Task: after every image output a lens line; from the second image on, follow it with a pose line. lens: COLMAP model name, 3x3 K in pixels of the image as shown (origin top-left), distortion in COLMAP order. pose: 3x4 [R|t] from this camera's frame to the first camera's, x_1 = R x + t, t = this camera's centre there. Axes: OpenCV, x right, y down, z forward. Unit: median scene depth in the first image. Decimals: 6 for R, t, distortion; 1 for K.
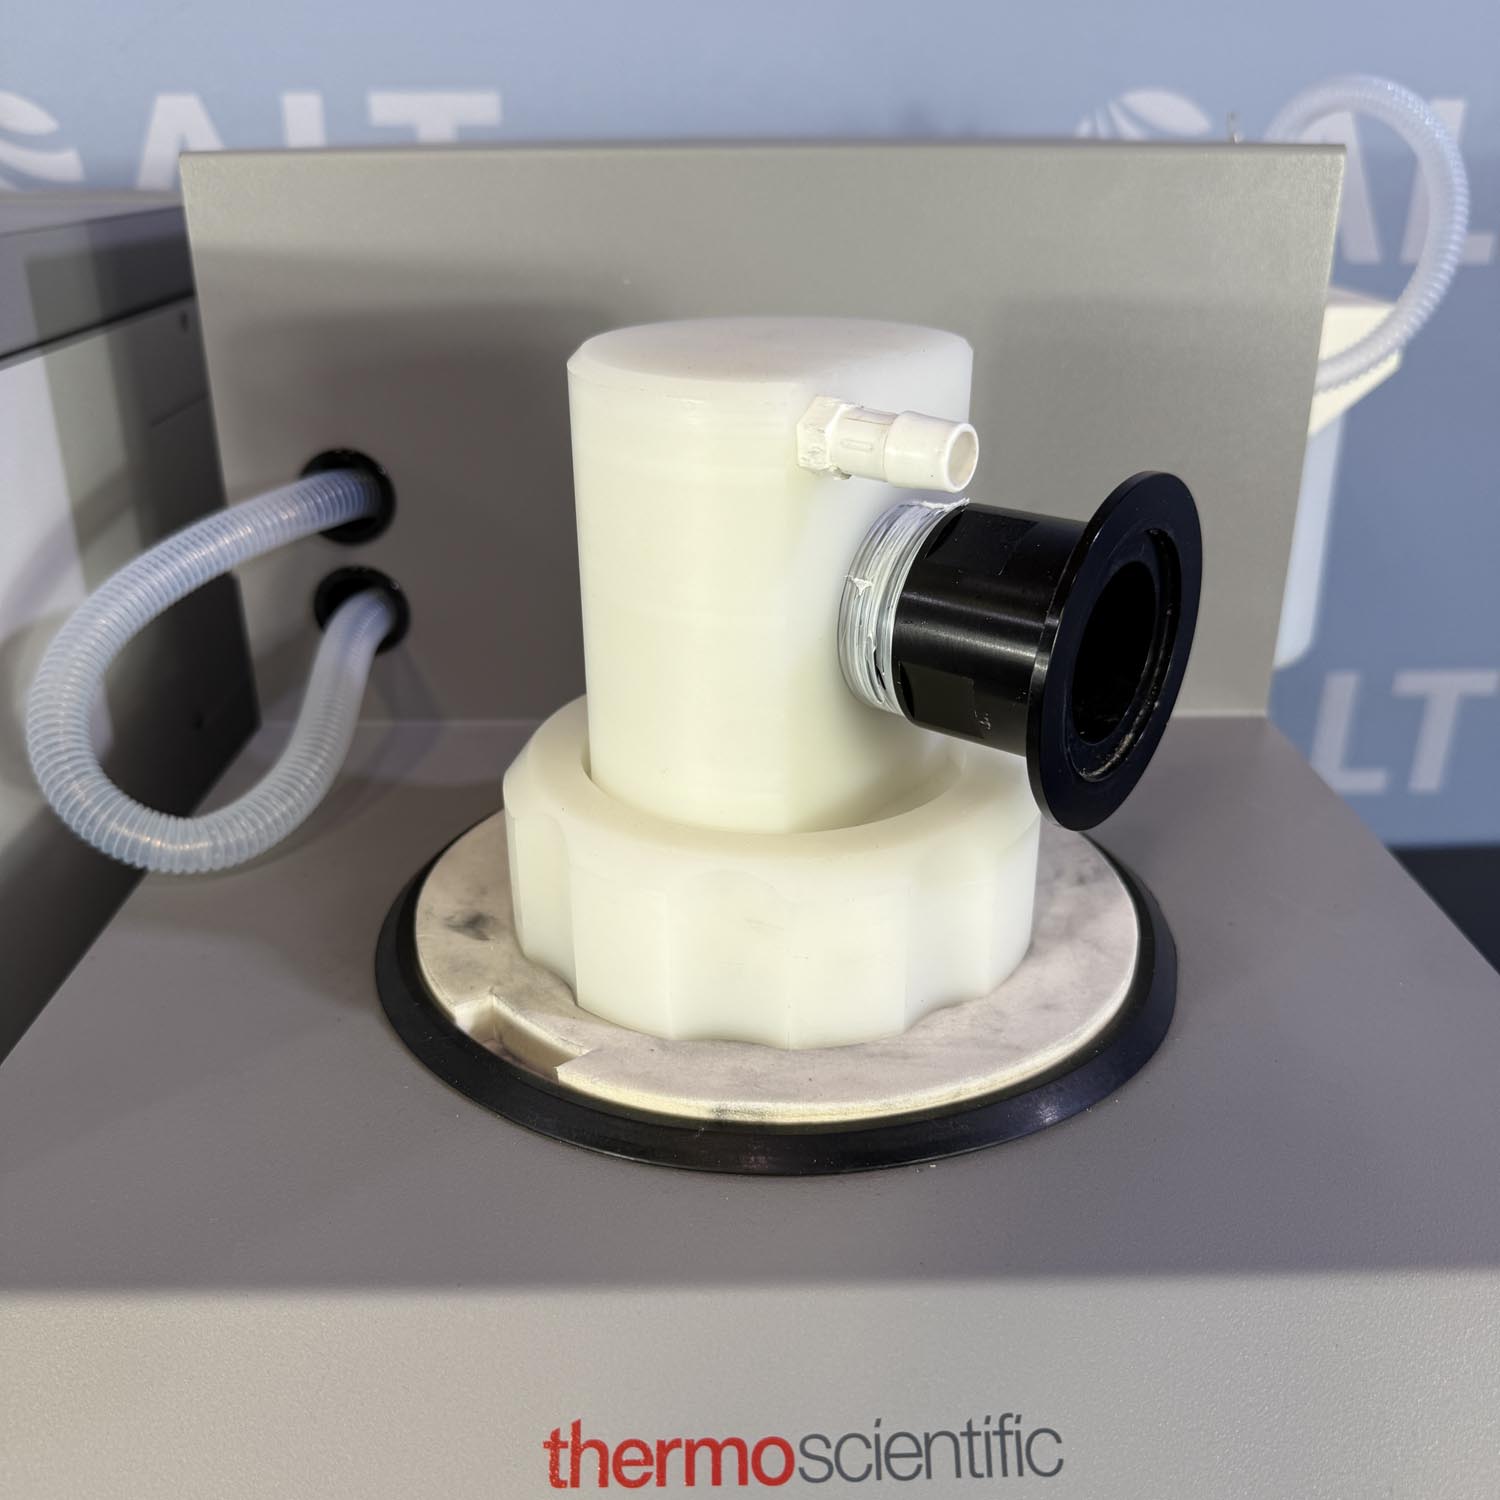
lens RADIAL K [[1495.2, 0, 755.3], [0, 1495.2, 768.1], [0, 0, 1]] dist [-0.008070, -0.032071]
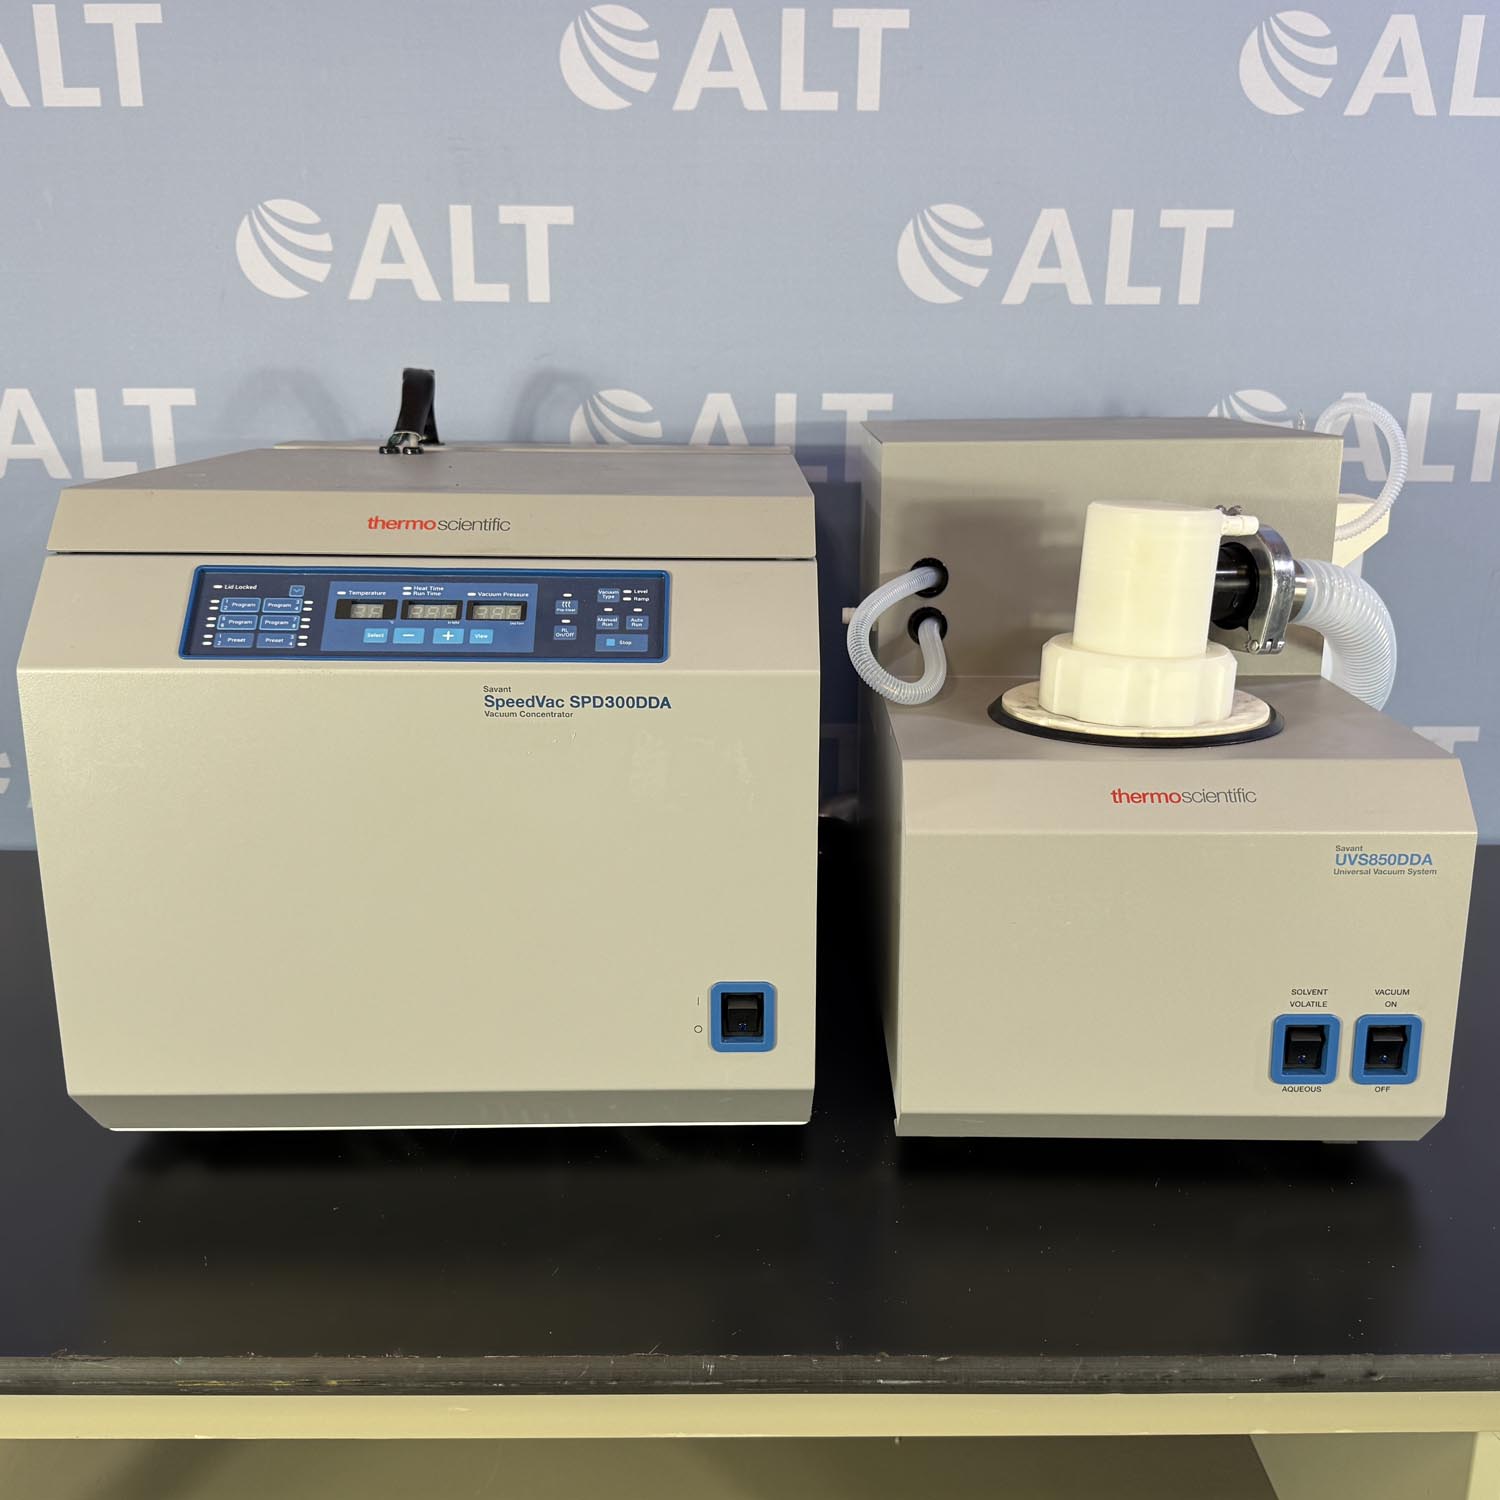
lens RADIAL K [[1633.8, 0, 773.1], [0, 1633.8, 794.5], [0, 0, 1]] dist [0.207115, -0.415960]
pose [[0.999855, 0.009453, -0.014142, -0.618919], [-0.011367, 0.989796, -0.142039, 0.702746], [0.012655, 0.142179, 0.989760, -2.044305]]
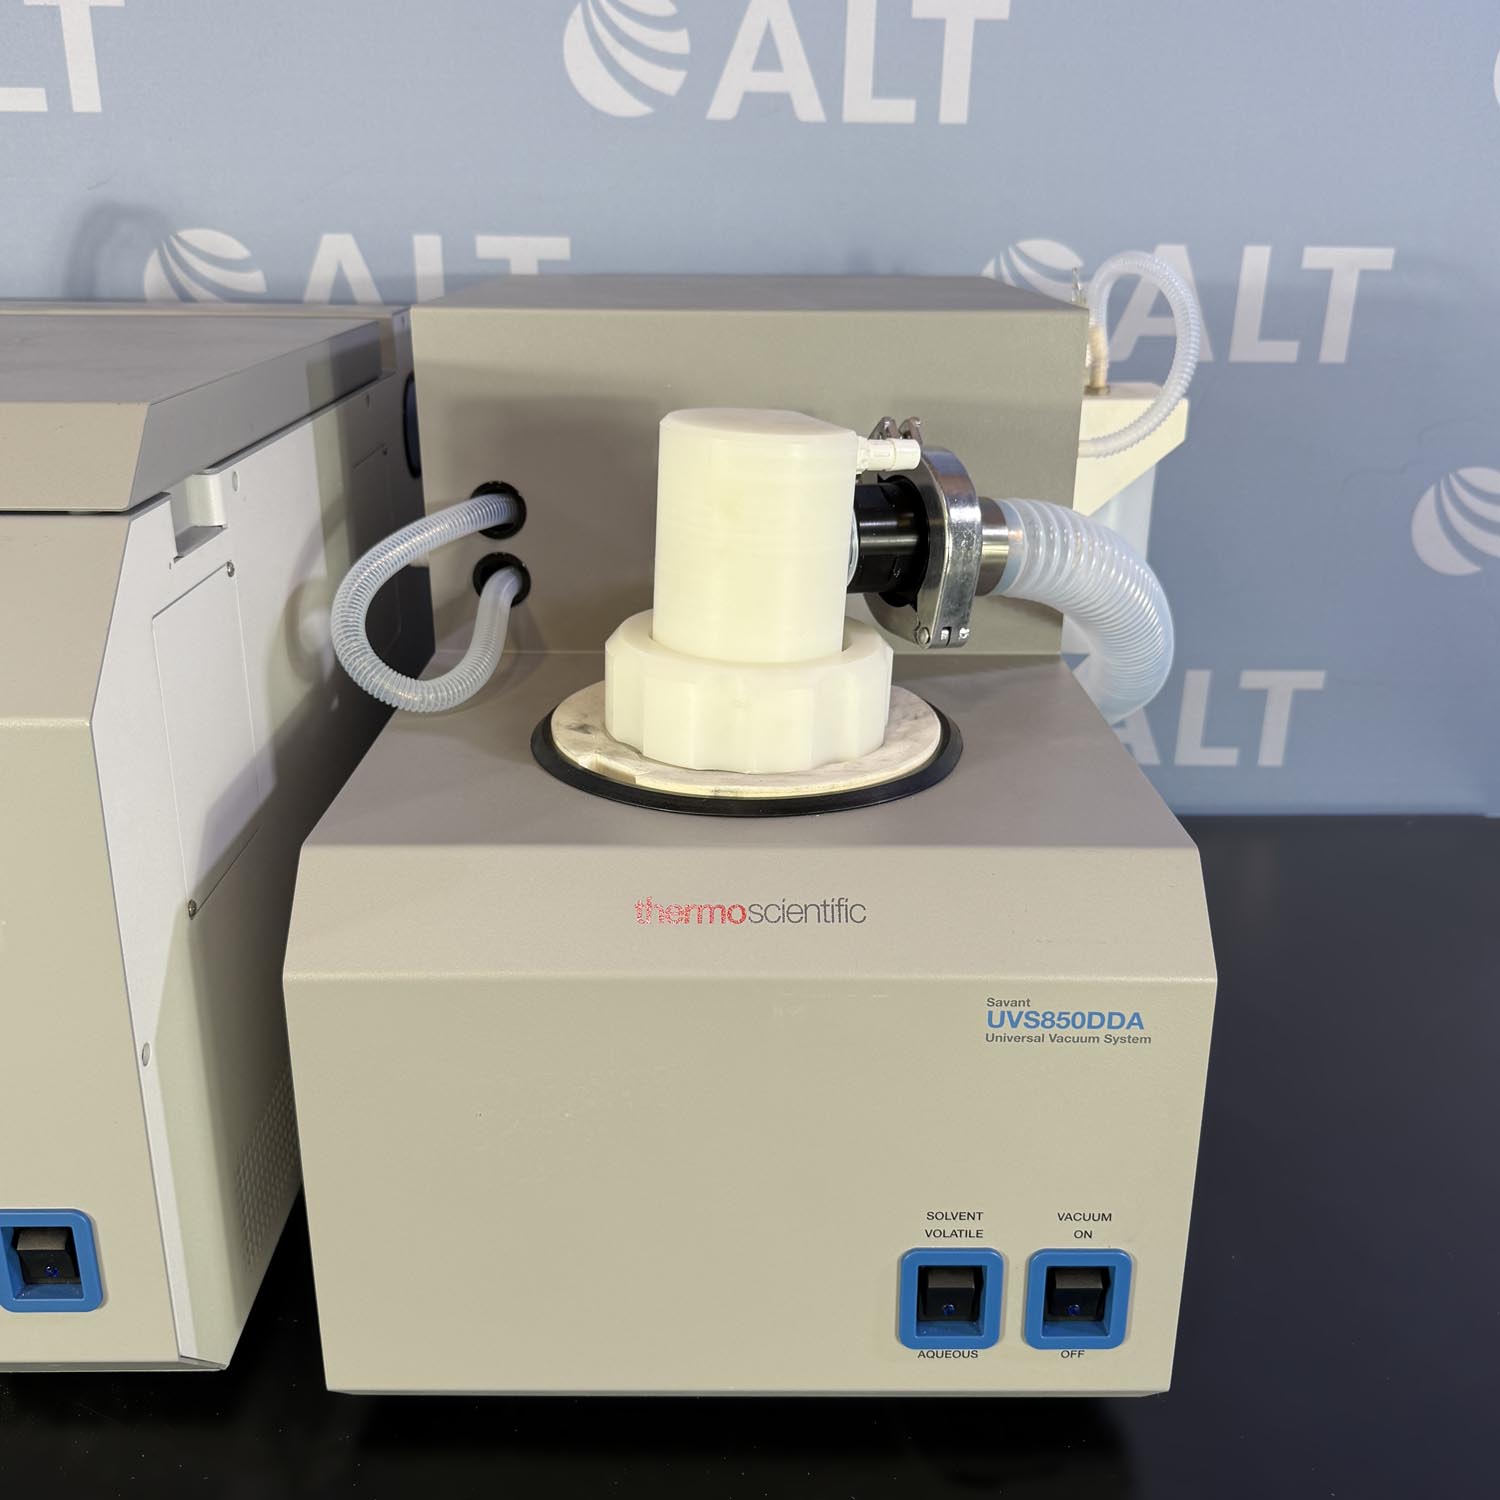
lens RADIAL K [[1553.6, 0, 741.5], [0, 1553.6, 727.7], [0, 0, 1]] dist [0.126358, -0.275419]
pose [[0.999808, 0.015001, -0.012636, 0.029963], [-0.015942, 0.996827, -0.077979, 0.246785], [0.011426, 0.078166, 0.996875, -0.917173]]
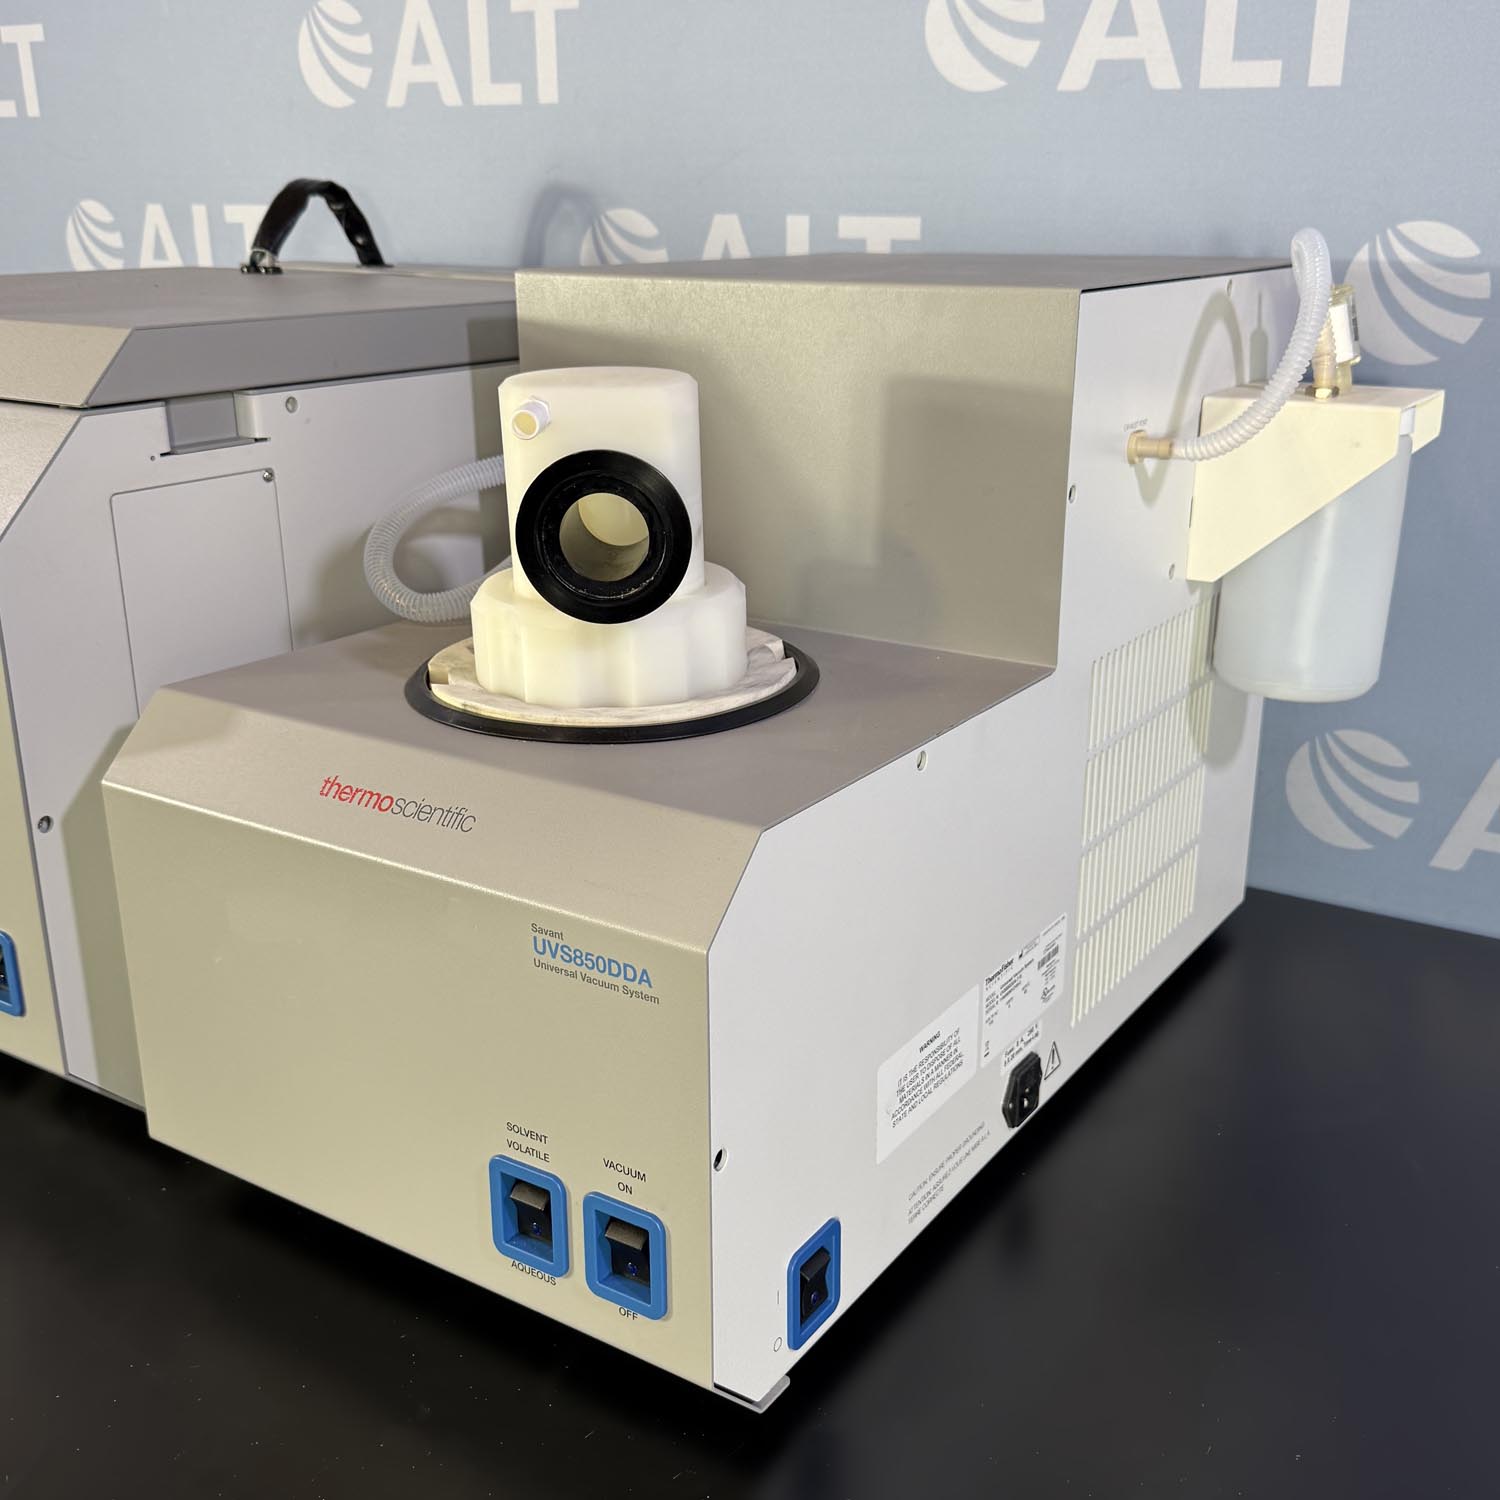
lens RADIAL K [[1681.8, 0, 750.0], [0, 1681.8, 750.0], [0, 0, 1]] dist [0.165459, -0.324041]
pose [[0.824695, 0.184332, -0.534695, 1.358731], [-0.229793, 0.973055, -0.018972, 0.195157], [0.516791, 0.138515, 0.844832, -0.740256]]
